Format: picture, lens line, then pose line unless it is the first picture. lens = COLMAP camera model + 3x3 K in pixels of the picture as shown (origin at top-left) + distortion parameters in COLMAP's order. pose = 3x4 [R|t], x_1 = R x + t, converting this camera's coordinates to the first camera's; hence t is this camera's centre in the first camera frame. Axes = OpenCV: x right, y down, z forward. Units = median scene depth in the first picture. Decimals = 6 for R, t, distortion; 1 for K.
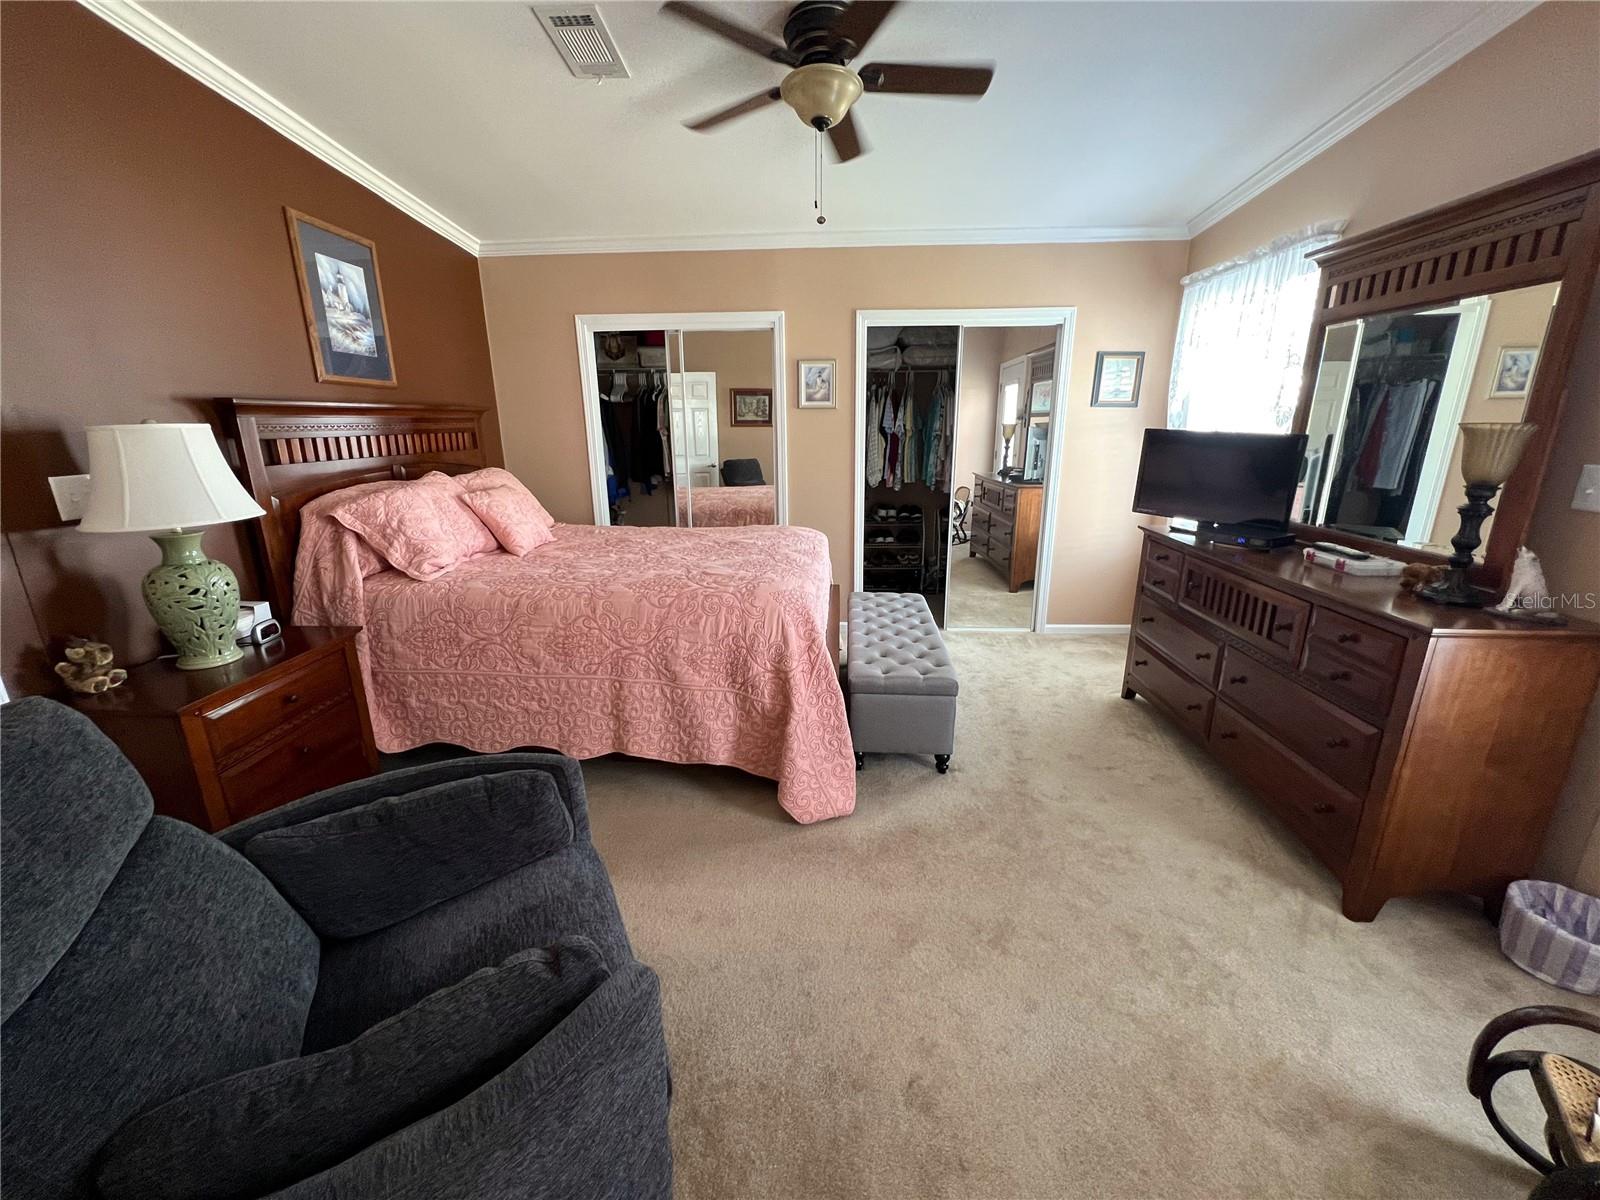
lens RADIAL K [[634.0, 0, 800.0], [0, 634.0, 600.0], [0, 0, 1]] dist [-0.005123, -0.000084]
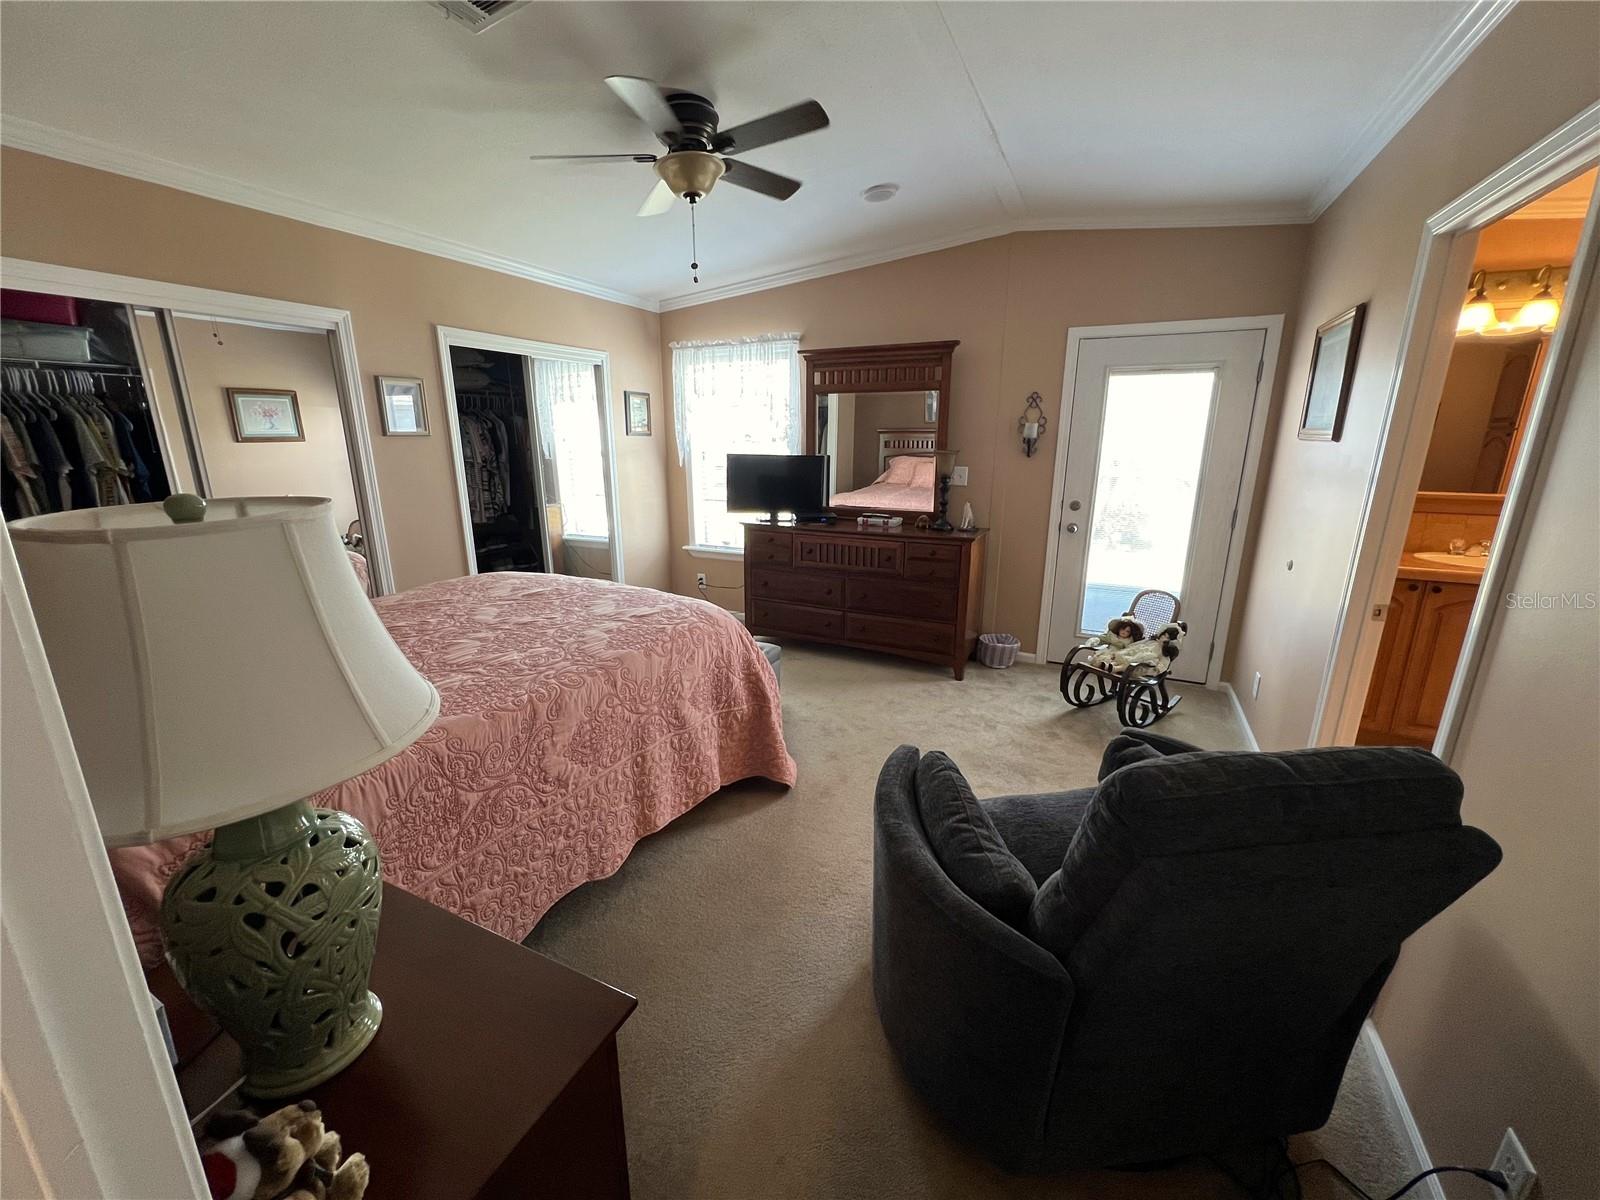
lens RADIAL K [[634.0, 0, 800.0], [0, 634.0, 600.0], [0, 0, 1]] dist [-0.005123, -0.000084]
pose [[0.393452, -0.225800, 0.891184, -0.818615], [0.246985, 0.959693, 0.134116, -0.122965], [-0.885547, 0.167341, 0.433363, 0.343899]]
